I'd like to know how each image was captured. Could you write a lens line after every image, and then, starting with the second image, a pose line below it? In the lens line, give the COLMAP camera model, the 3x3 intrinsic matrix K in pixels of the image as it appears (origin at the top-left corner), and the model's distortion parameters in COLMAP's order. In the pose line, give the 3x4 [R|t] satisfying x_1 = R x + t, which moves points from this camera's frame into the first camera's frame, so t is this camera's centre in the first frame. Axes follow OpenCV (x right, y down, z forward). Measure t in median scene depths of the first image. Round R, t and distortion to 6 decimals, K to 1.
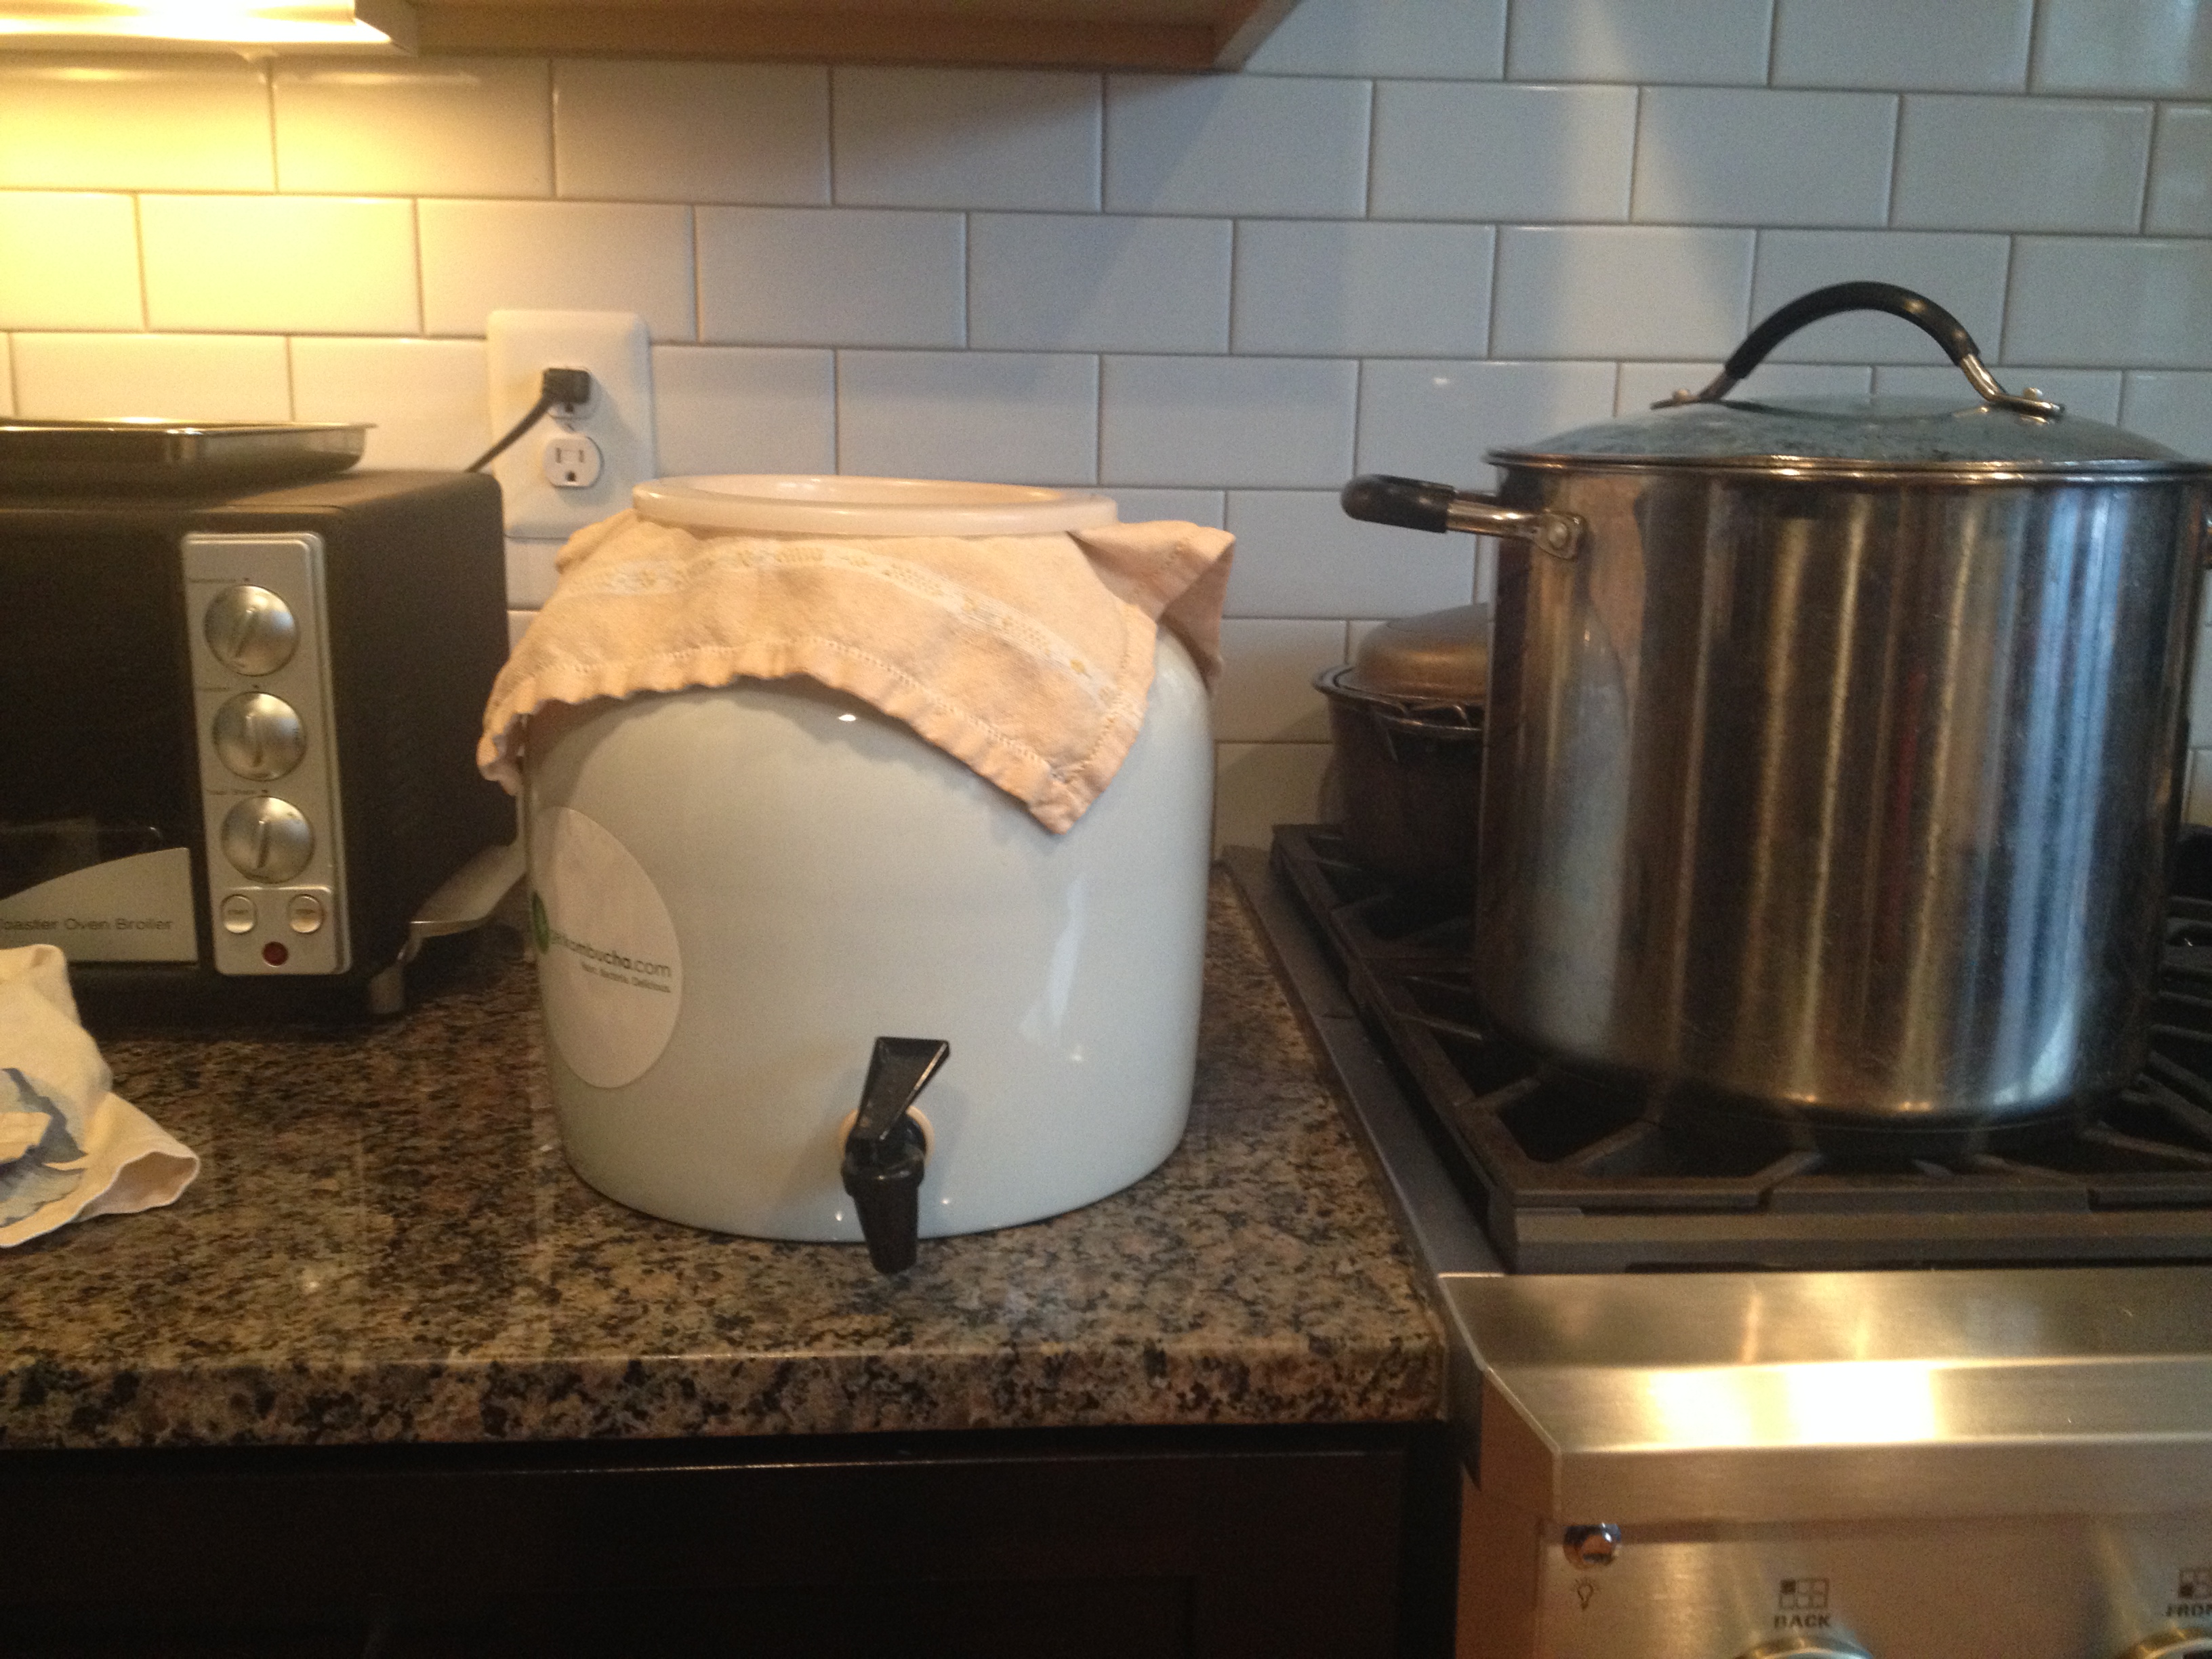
lens RADIAL K [[2069.7, 0, 1106.0], [0, 2069.7, 829.5], [0, 0, 1]] dist [0.148626, -0.351931]
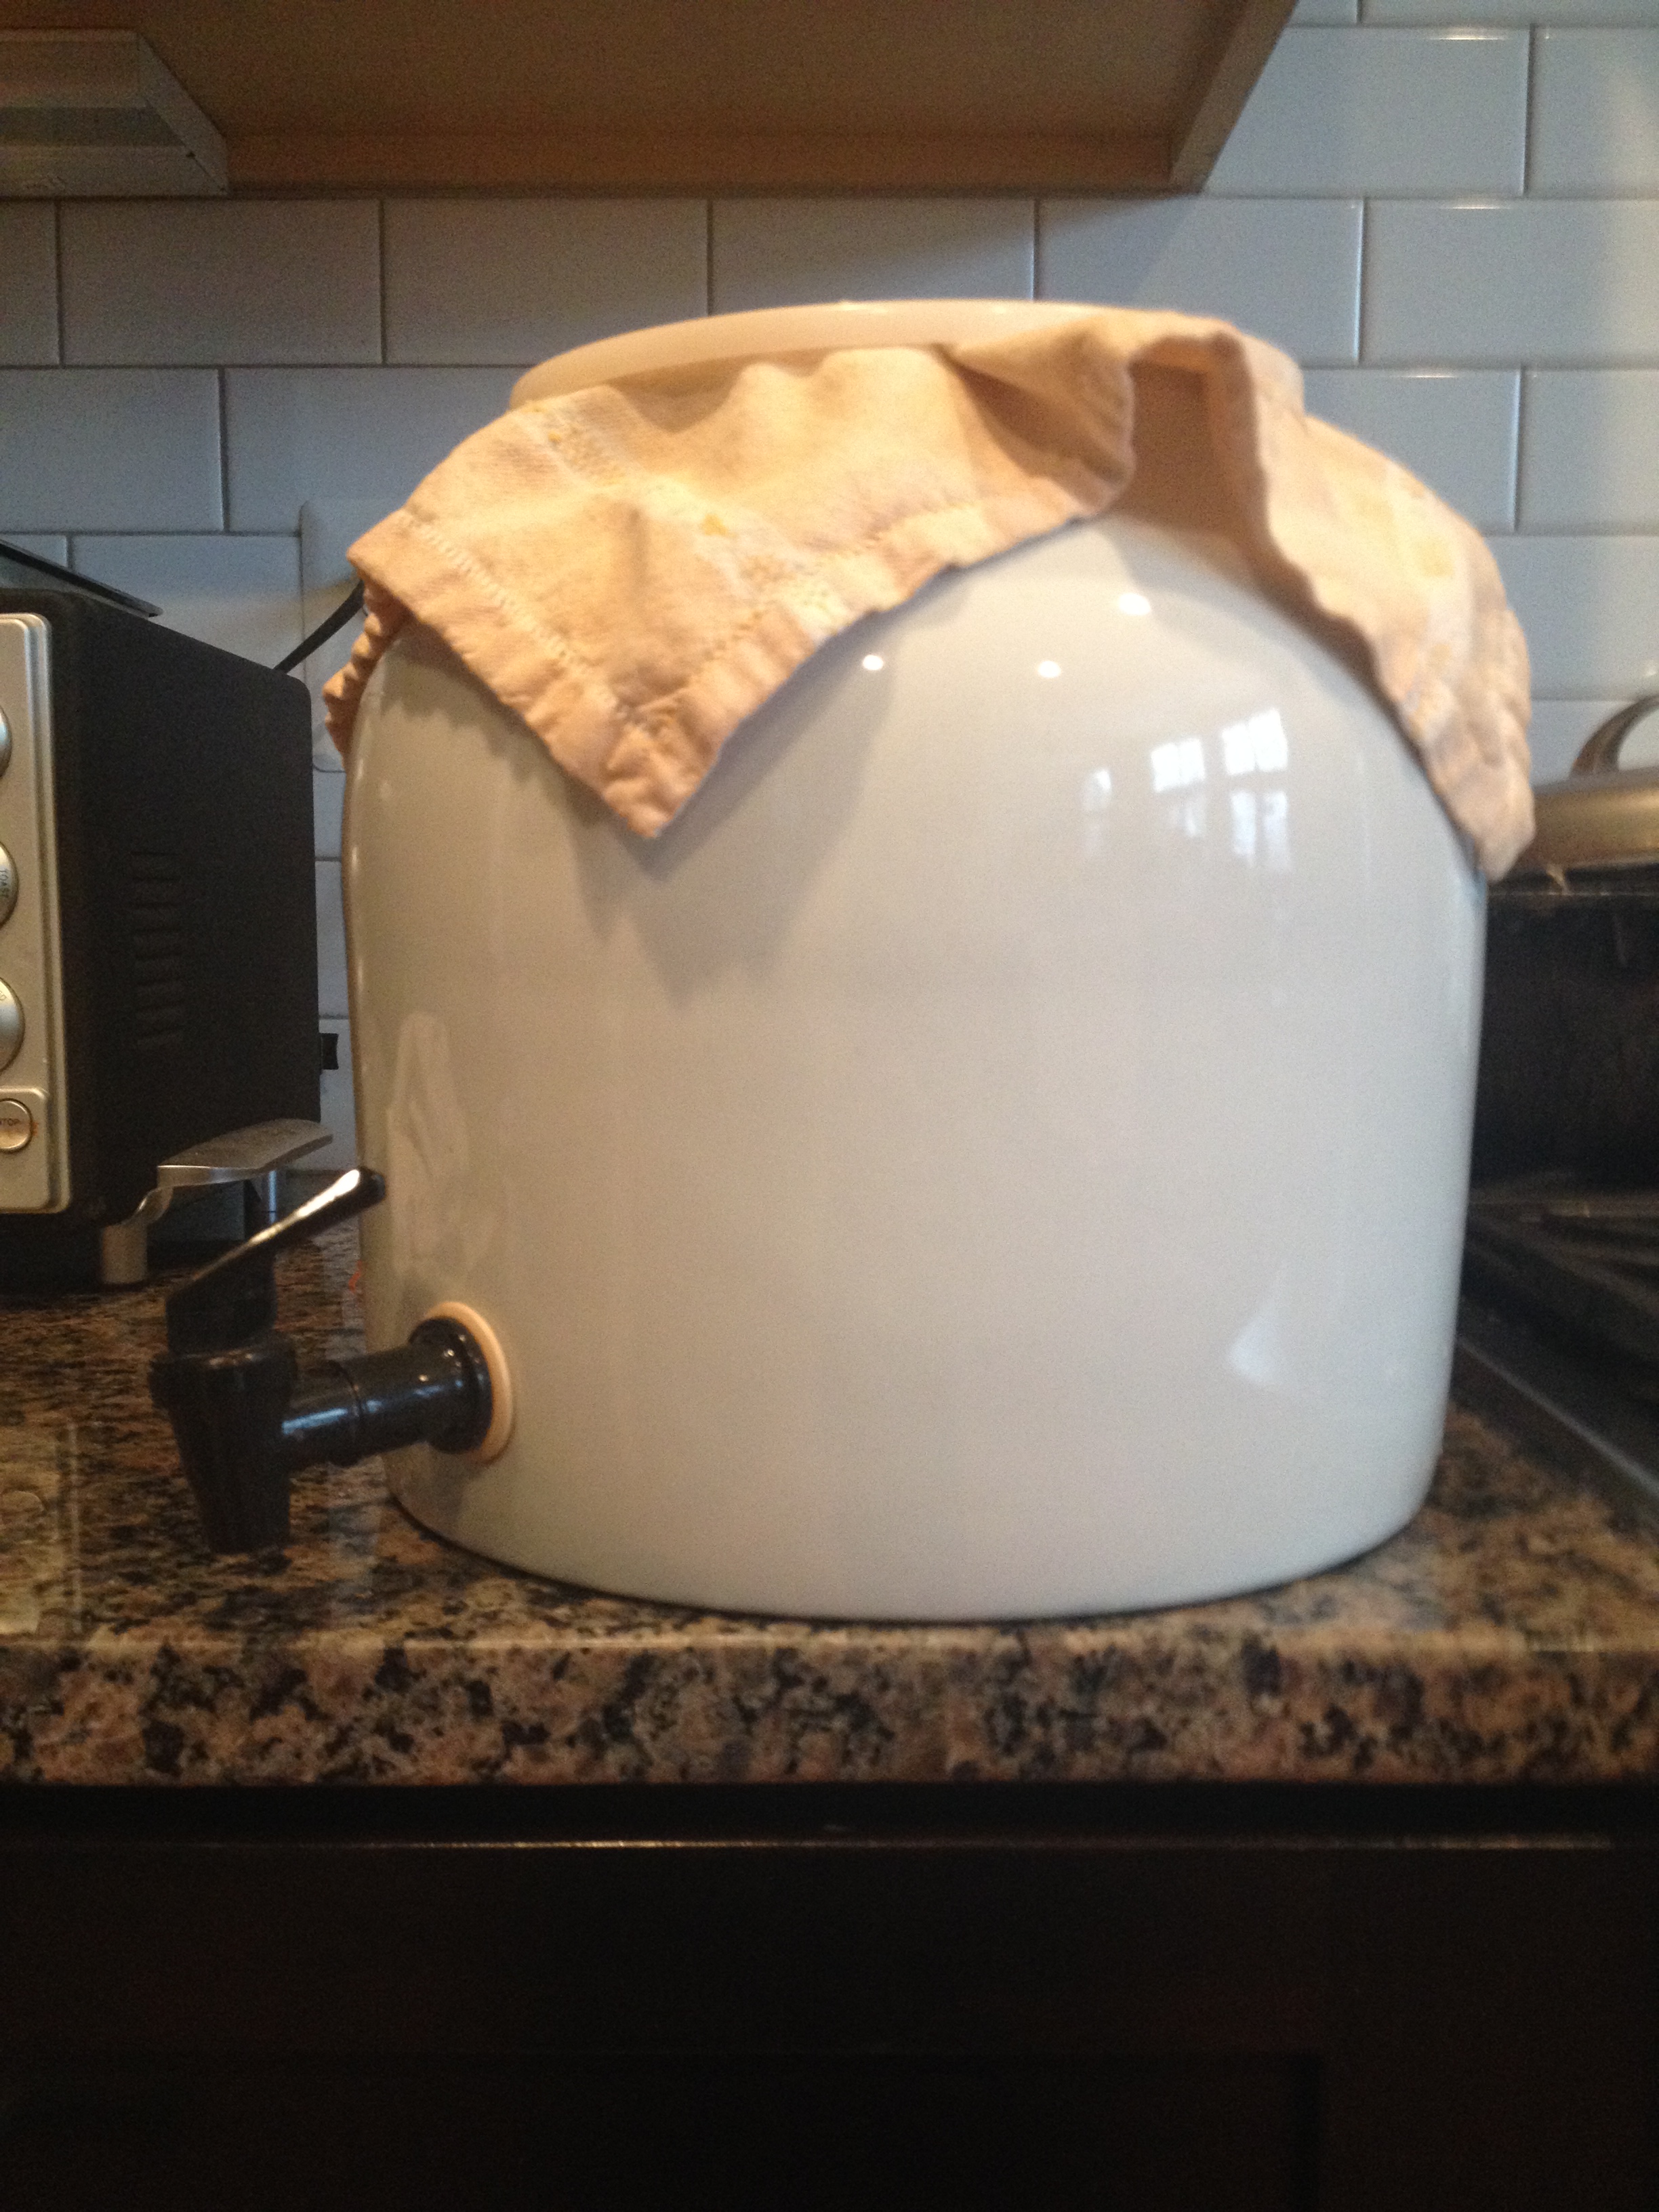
lens RADIAL K [[2069.7, 0, 828.1], [0, 2069.7, 1077.5], [0, 0, 1]] dist [0.148626, -0.351931]
pose [[0.997885, -0.008479, -0.064451, -0.058607], [0.000012, 0.991482, -0.130246, 0.165943], [0.065007, 0.129969, 0.989385, 0.382211]]
